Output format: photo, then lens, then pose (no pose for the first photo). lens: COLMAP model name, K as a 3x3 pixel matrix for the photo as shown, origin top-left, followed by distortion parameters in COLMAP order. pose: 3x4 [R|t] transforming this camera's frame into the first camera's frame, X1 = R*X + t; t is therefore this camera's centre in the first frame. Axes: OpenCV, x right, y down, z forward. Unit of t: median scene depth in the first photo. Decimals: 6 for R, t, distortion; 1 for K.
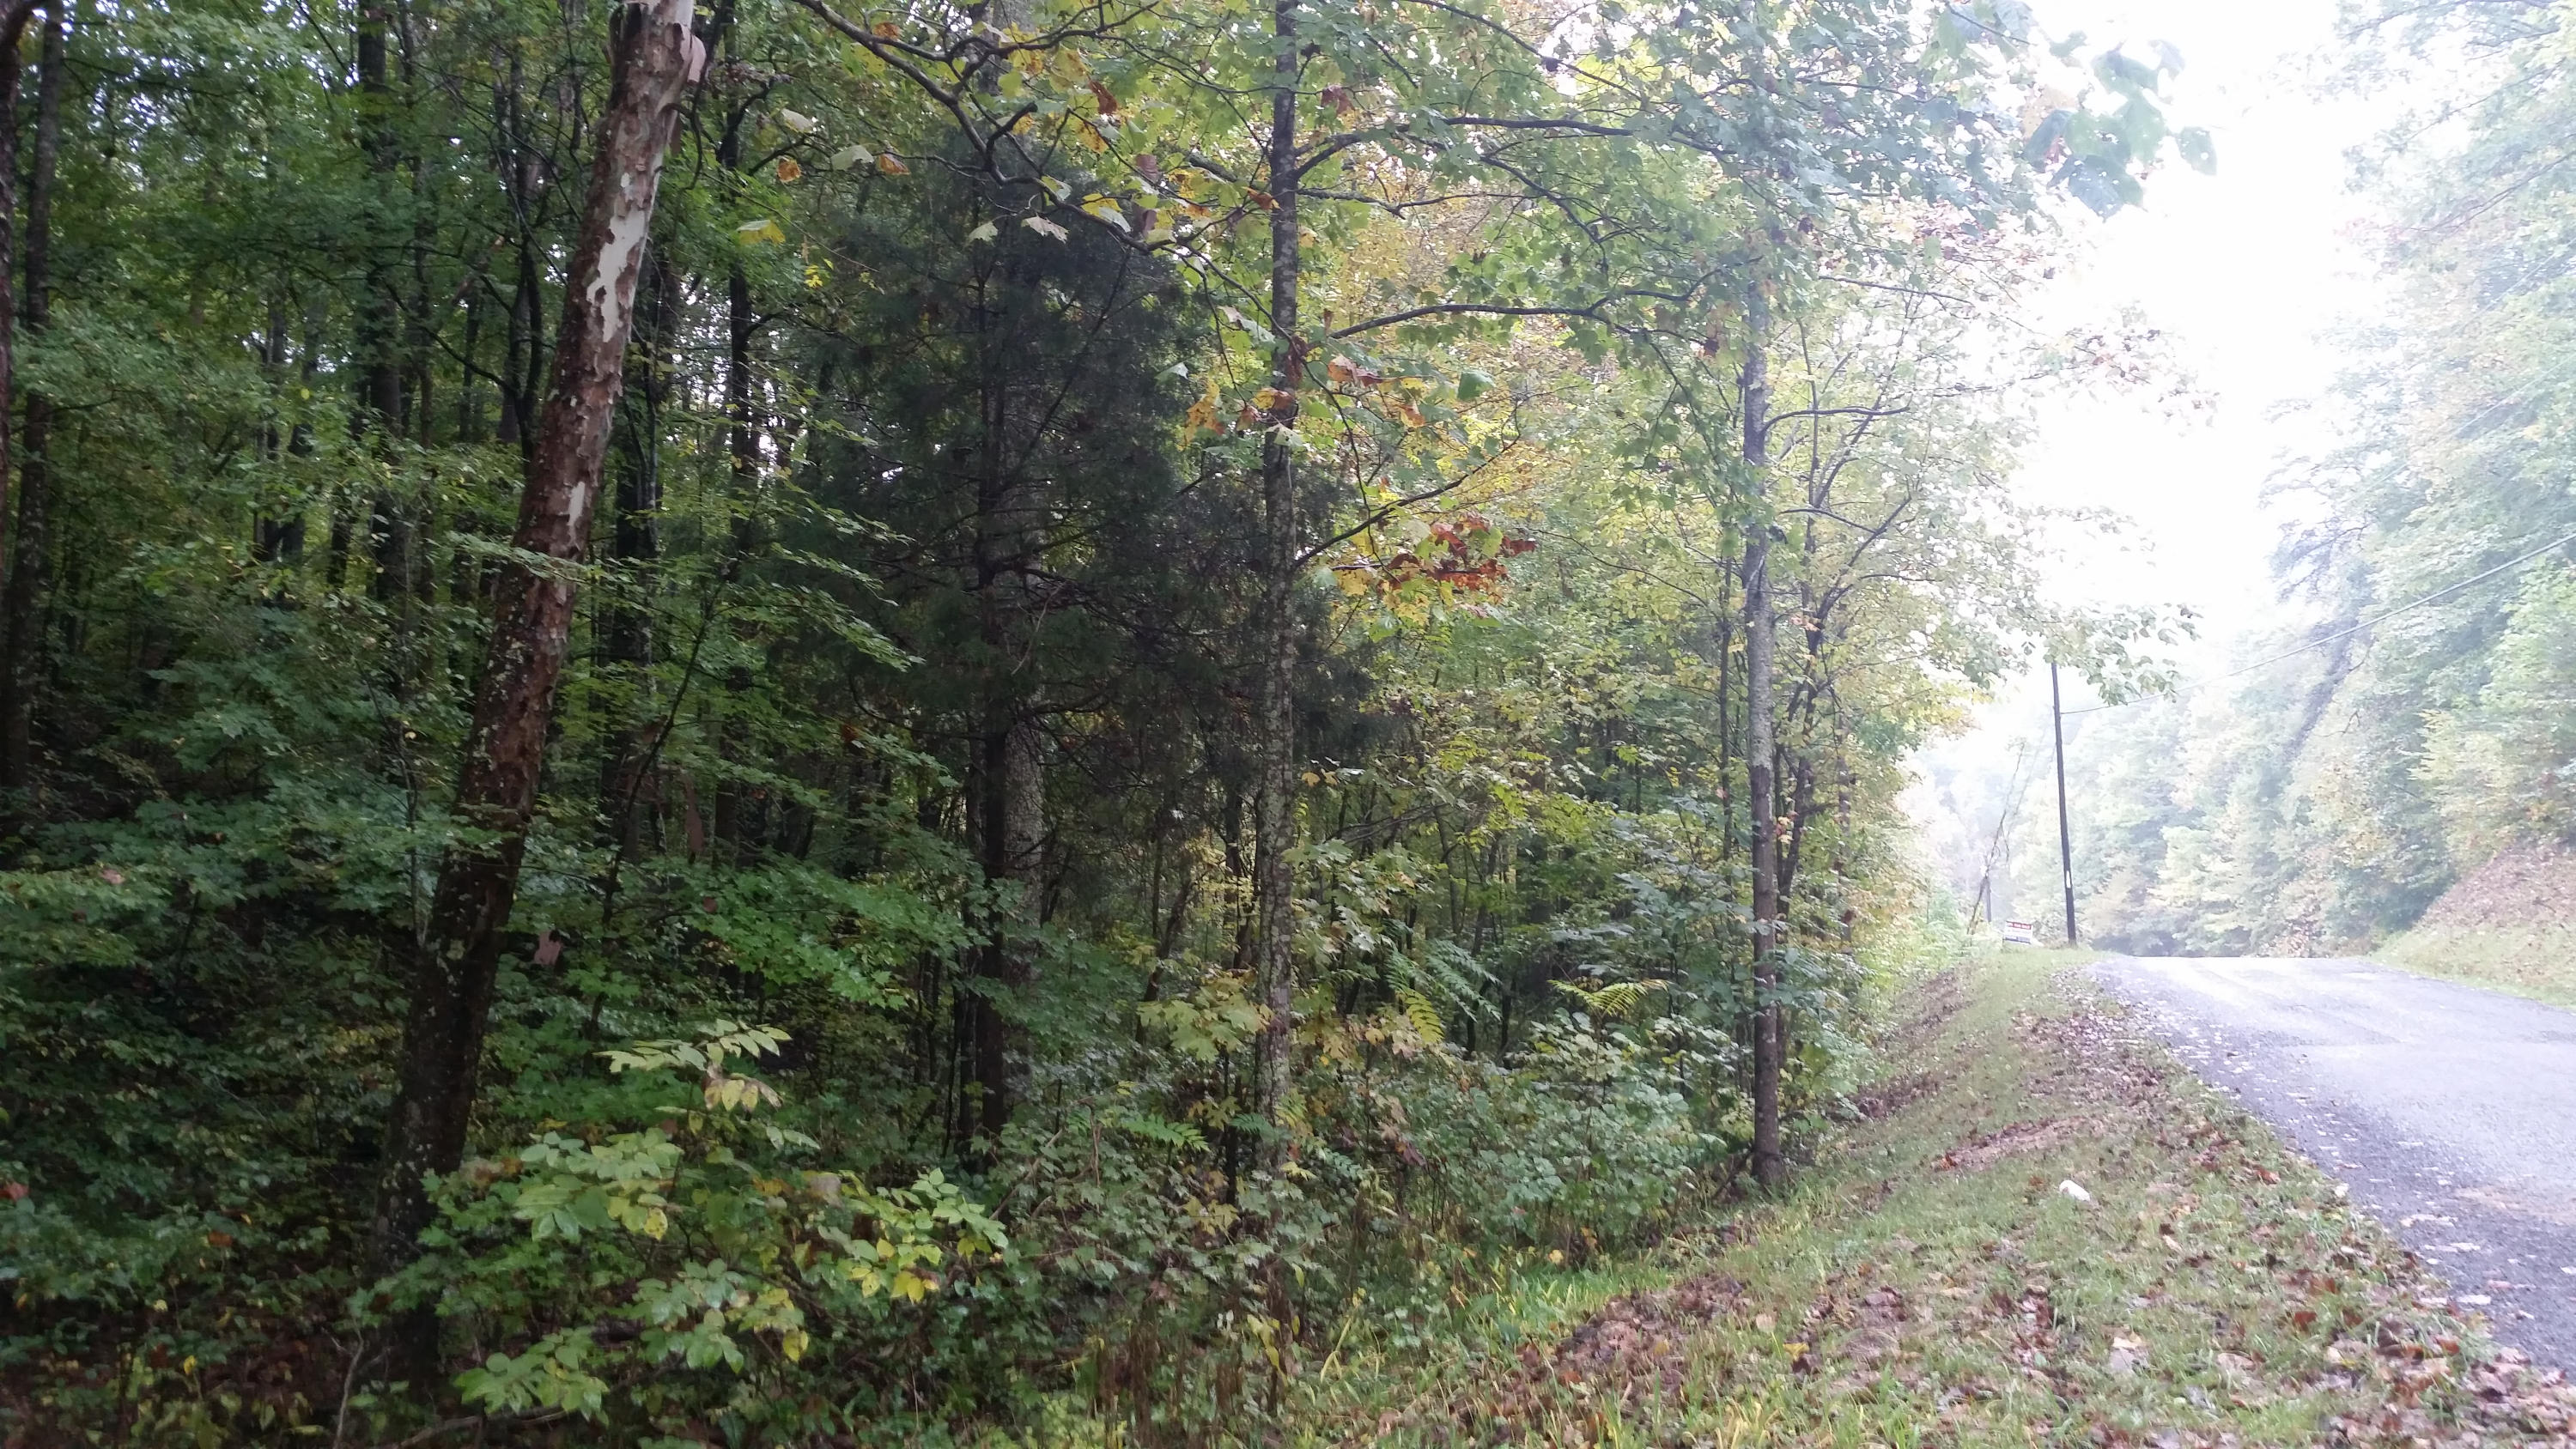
lens RADIAL K [[2051.6, 0, 1287.9], [0, 2051.6, 752.0], [0, 0, 1]] dist [-0.004667, -0.004002]
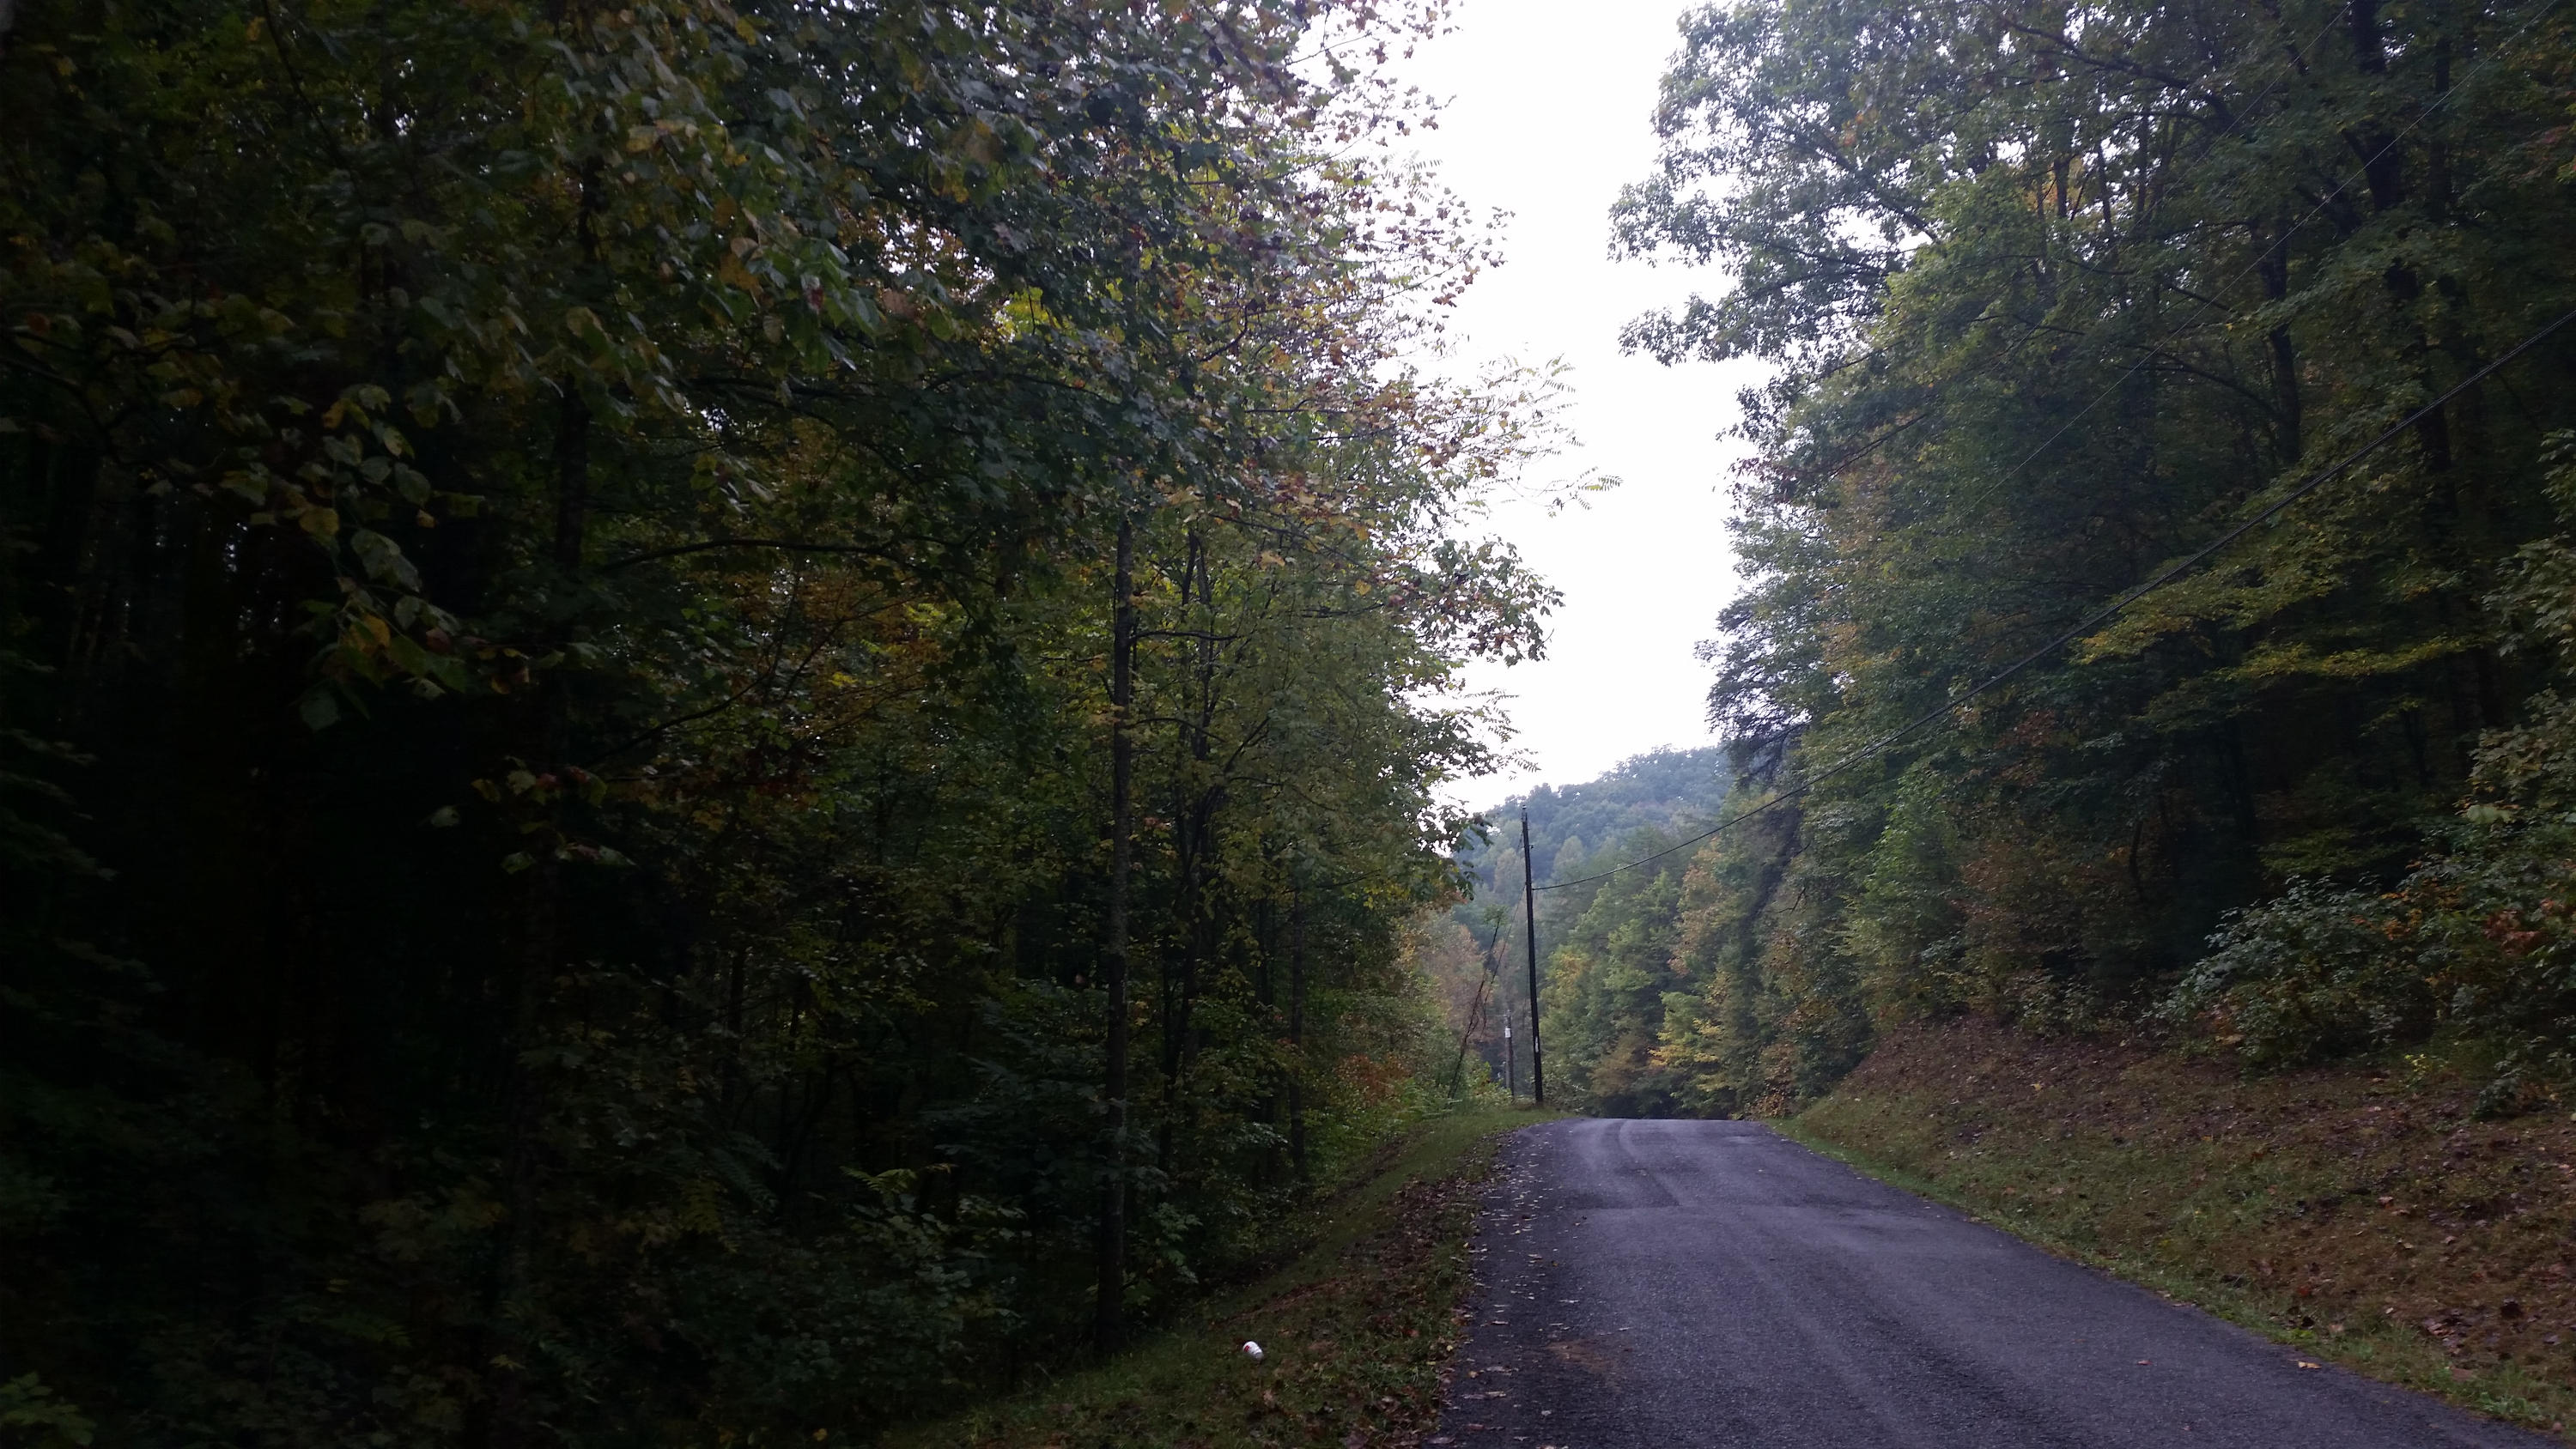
lens RADIAL K [[2018.8, 0, 1286.6], [0, 2018.8, 730.8], [0, 0, 1]] dist [0.105225, -0.201523]
pose [[0.978037, 0.033480, 0.205723, 0.139473], [-0.015327, 0.995895, -0.089208, -0.024043], [-0.207865, 0.084095, 0.974536, -0.101882]]
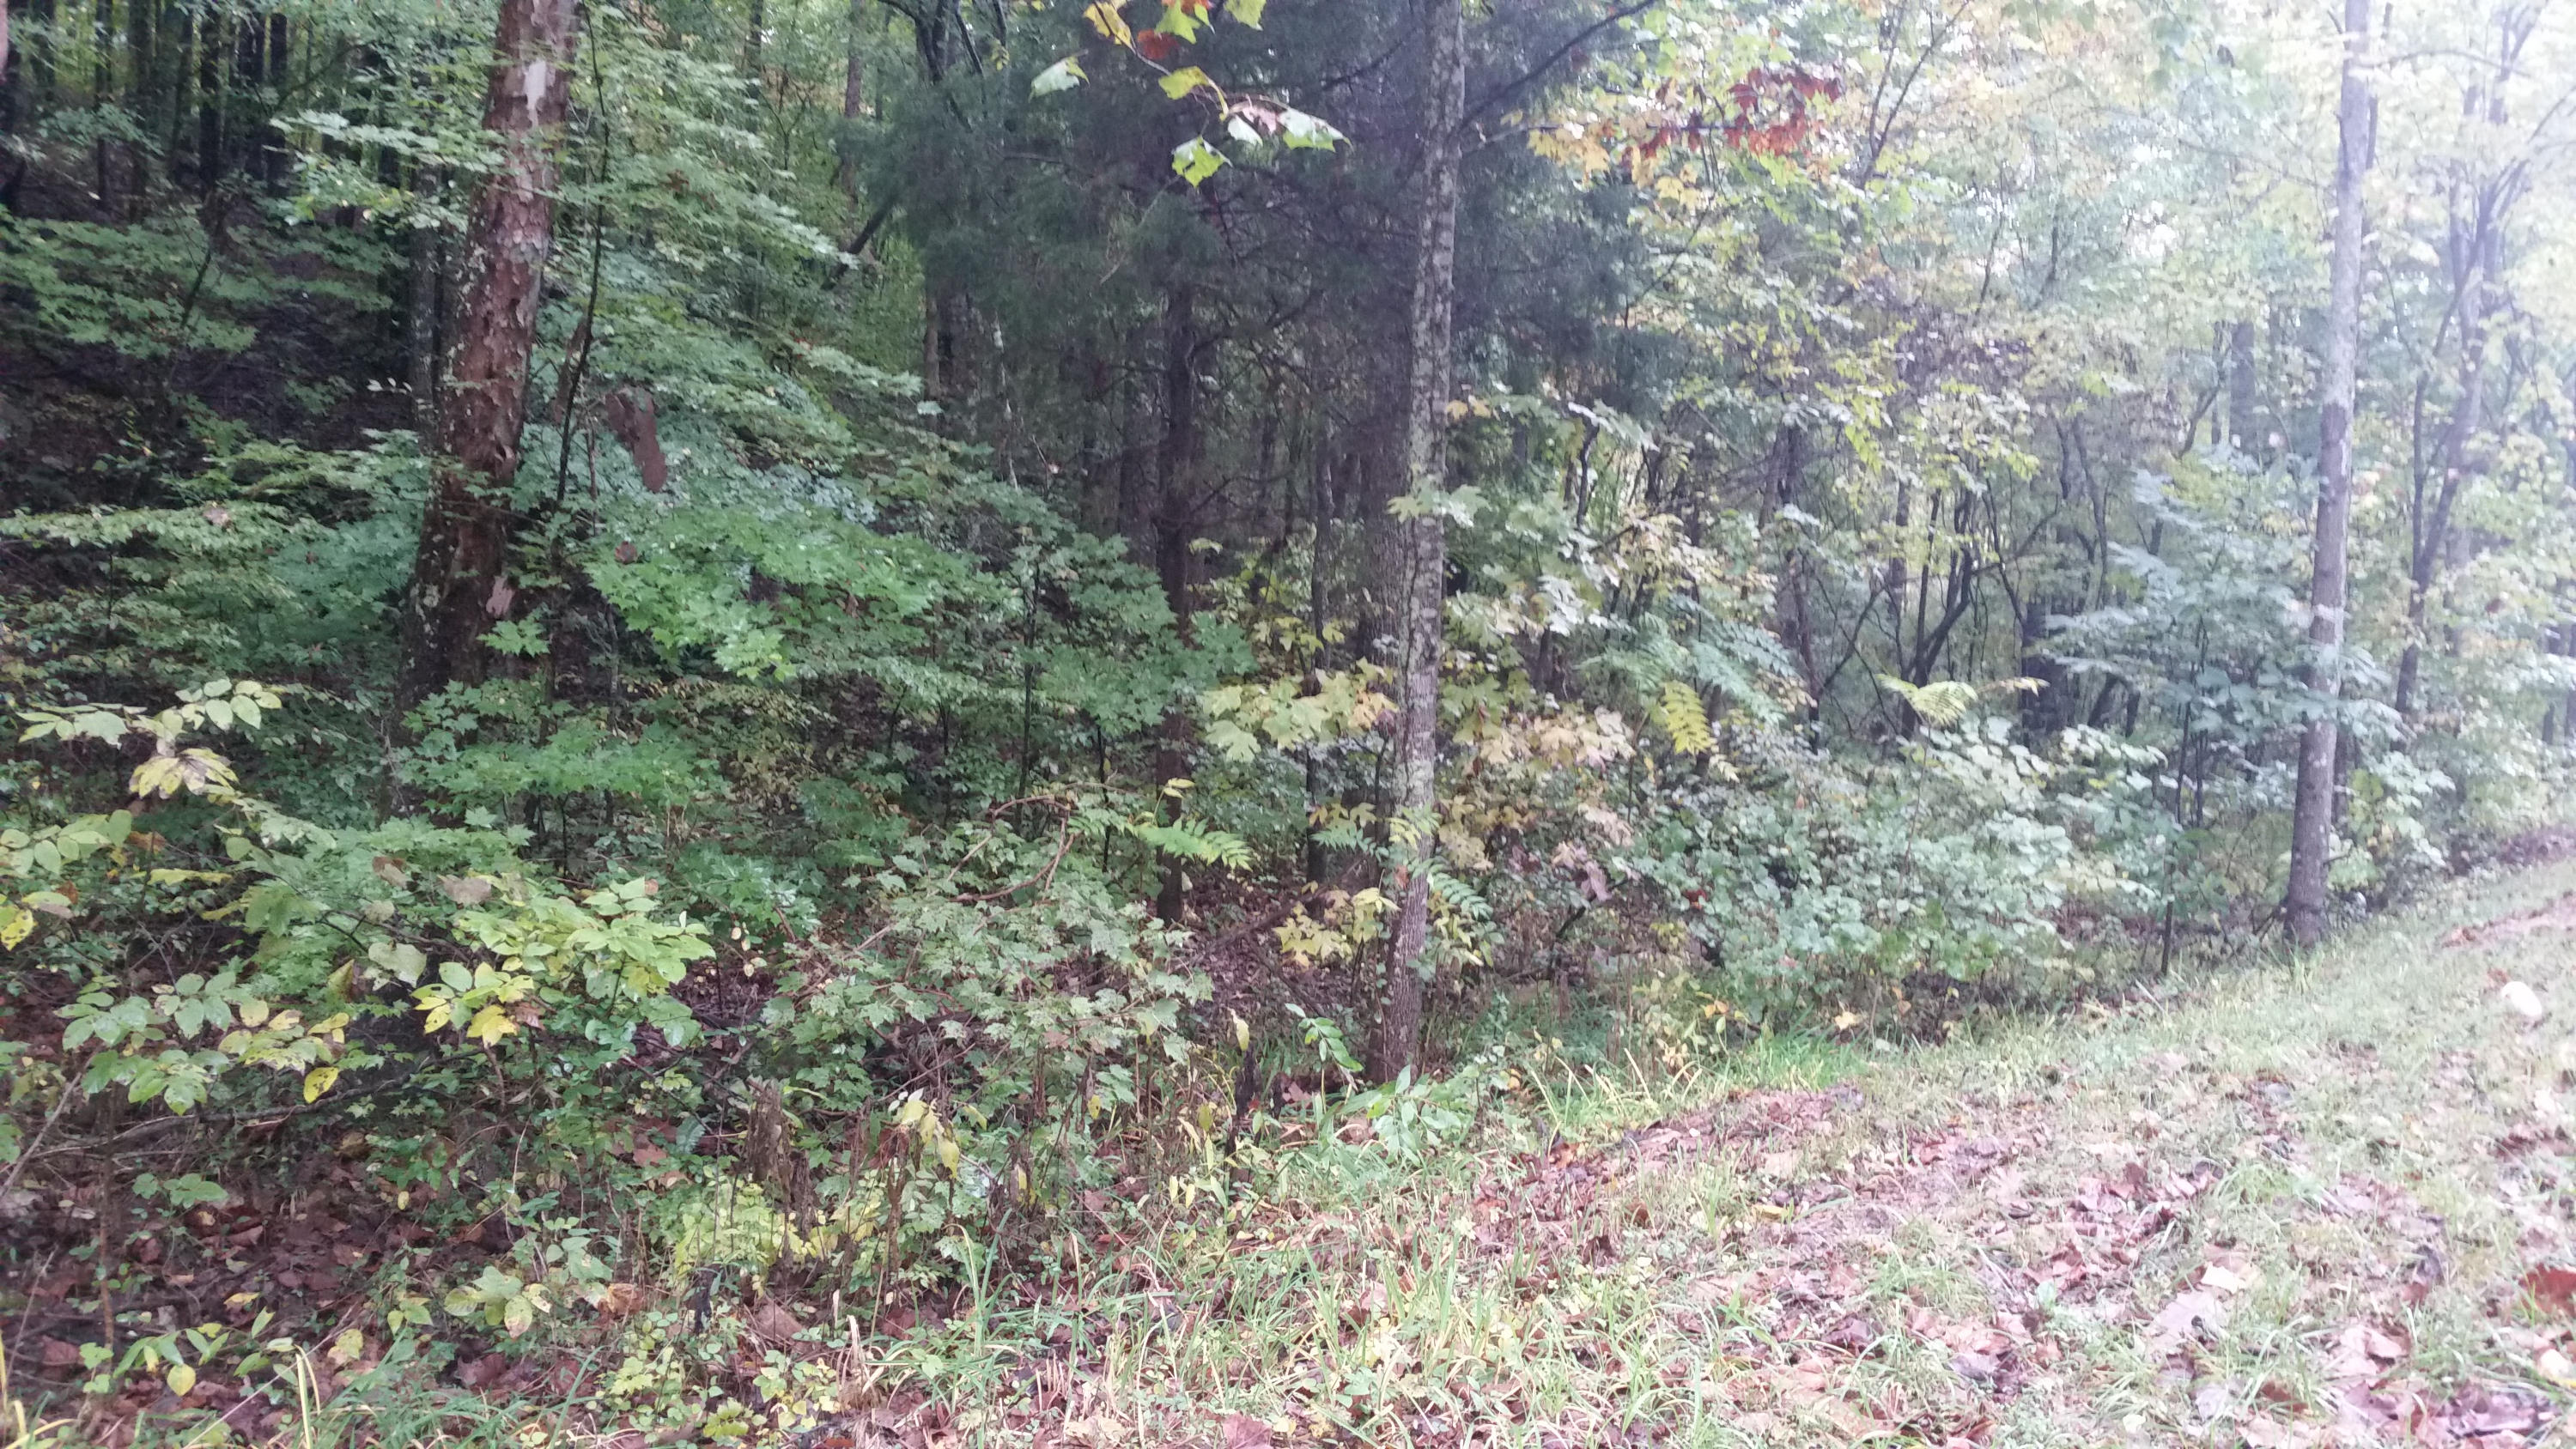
lens RADIAL K [[2018.8, 0, 1286.6], [0, 2018.8, 730.8], [0, 0, 1]] dist [0.105225, -0.201523]
pose [[0.935286, 0.045724, -0.350926, 0.204556], [0.006510, 0.989228, 0.146241, 0.019387], [0.353833, -0.139062, 0.924913, 0.218103]]
